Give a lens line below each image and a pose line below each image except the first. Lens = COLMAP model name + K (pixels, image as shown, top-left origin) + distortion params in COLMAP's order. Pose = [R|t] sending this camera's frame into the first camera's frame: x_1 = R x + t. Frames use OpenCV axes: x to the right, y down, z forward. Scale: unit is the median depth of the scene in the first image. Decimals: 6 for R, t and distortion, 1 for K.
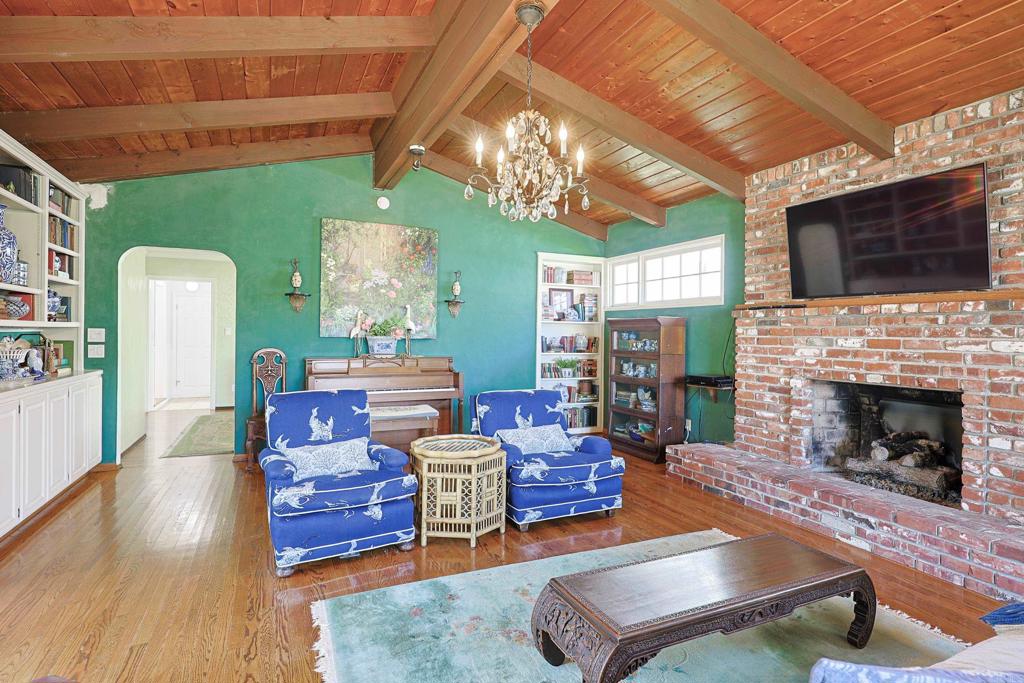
lens RADIAL K [[525.9, 0, 511.3], [0, 525.9, 336.0], [0, 0, 1]] dist [-0.001364, -0.000403]
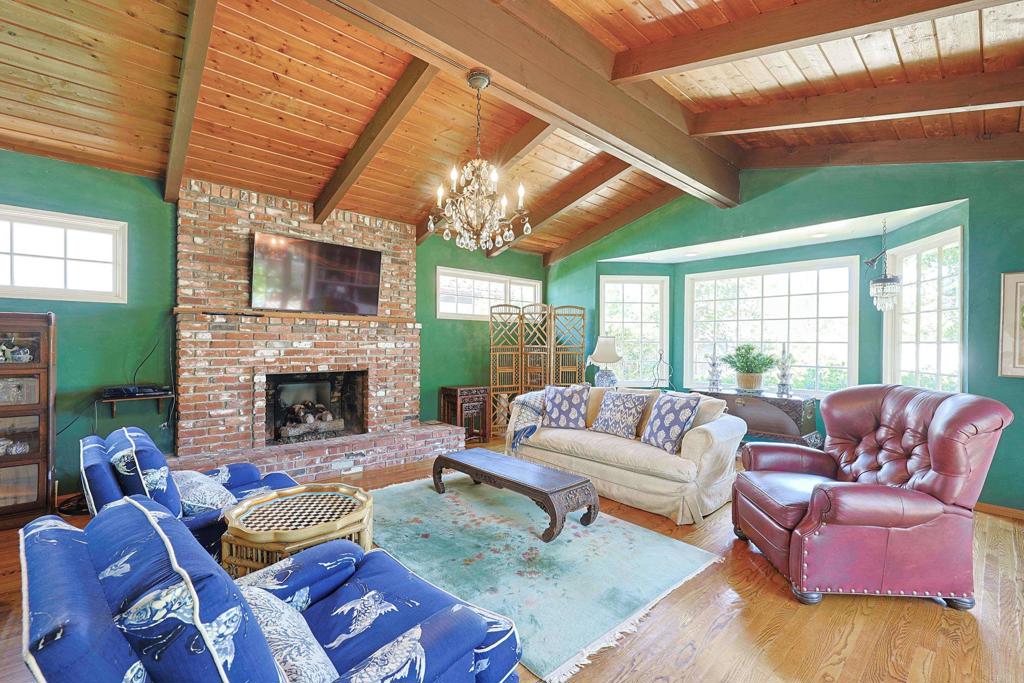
lens RADIAL K [[439.1, 0, 506.4], [0, 439.1, 338.8], [0, 0, 1]] dist [-0.000976, -0.000020]
pose [[-0.299042, -0.006722, 0.954216, -0.609463], [-0.008462, 0.999955, 0.004392, -0.012046], [-0.954202, -0.006761, -0.299085, 0.782431]]
